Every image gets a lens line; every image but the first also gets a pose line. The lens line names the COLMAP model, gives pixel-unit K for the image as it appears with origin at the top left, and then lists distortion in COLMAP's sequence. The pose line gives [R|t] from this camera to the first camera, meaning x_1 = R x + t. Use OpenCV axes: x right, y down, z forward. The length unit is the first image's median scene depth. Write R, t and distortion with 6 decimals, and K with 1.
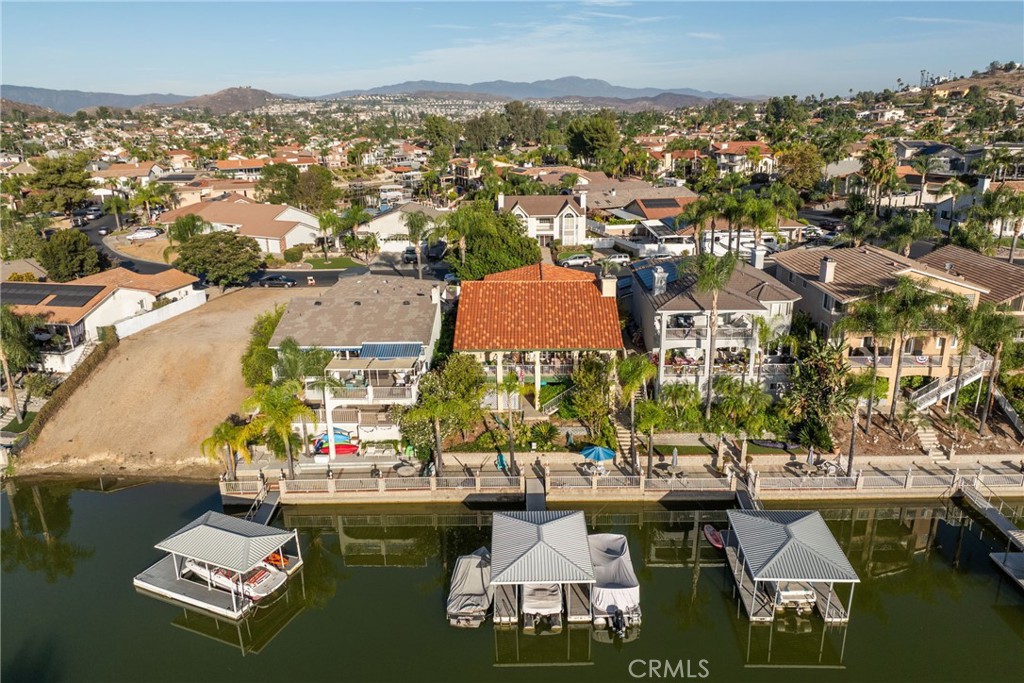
lens RADIAL K [[721.0, 0, 517.8], [0, 721.0, 341.8], [0, 0, 1]] dist [-0.041197, 0.002025]
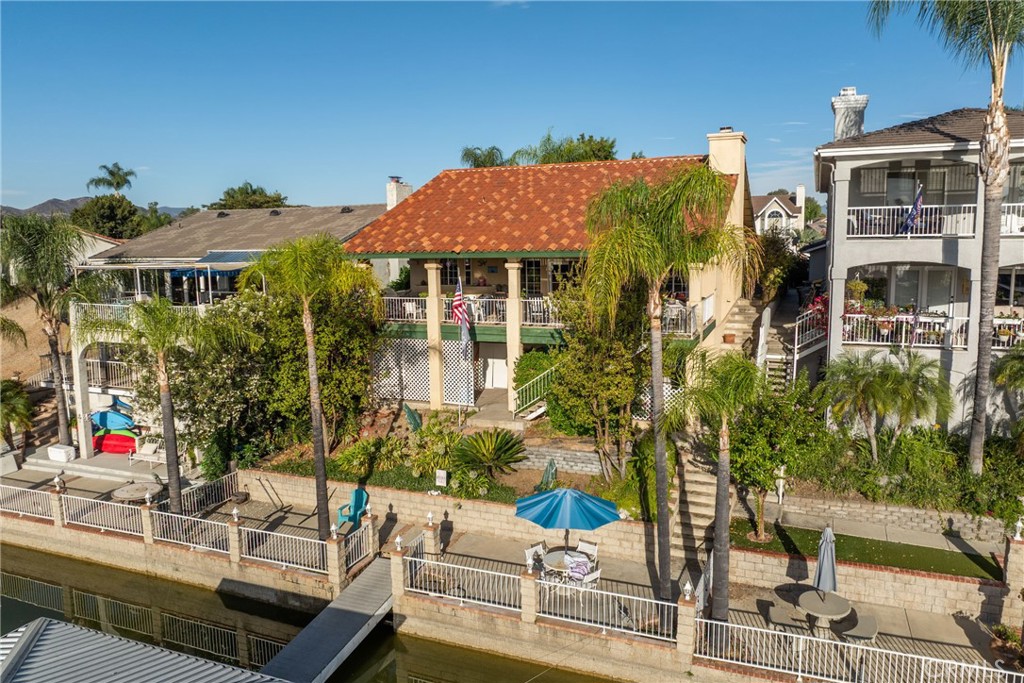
lens RADIAL K [[721.0, 0, 517.8], [0, 721.0, 341.8], [0, 0, 1]] dist [-0.041197, 0.002025]
pose [[0.930164, 0.050939, -0.363594, 0.195386], [-0.109895, 0.983553, -0.143343, 0.124129], [0.350312, 0.173289, 0.920463, 0.655593]]
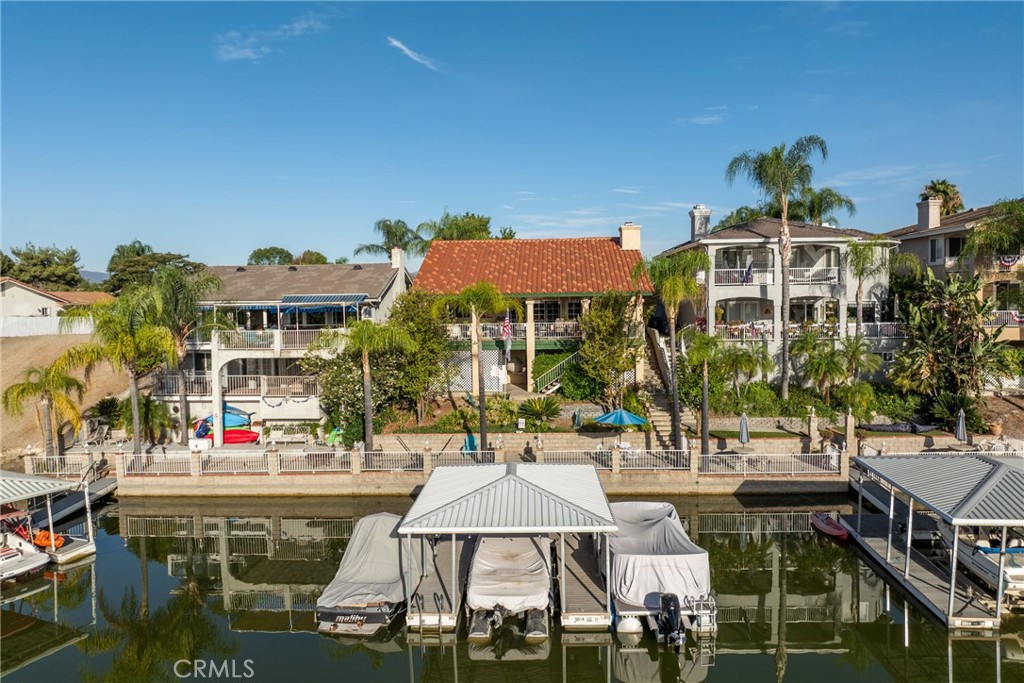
lens RADIAL K [[721.0, 0, 517.8], [0, 721.0, 341.8], [0, 0, 1]] dist [-0.041197, 0.002025]
pose [[0.999452, -0.000107, -0.033088, 0.040569], [-0.008000, 0.969544, -0.244787, 0.232916], [0.032106, 0.244918, 0.969012, 0.354659]]
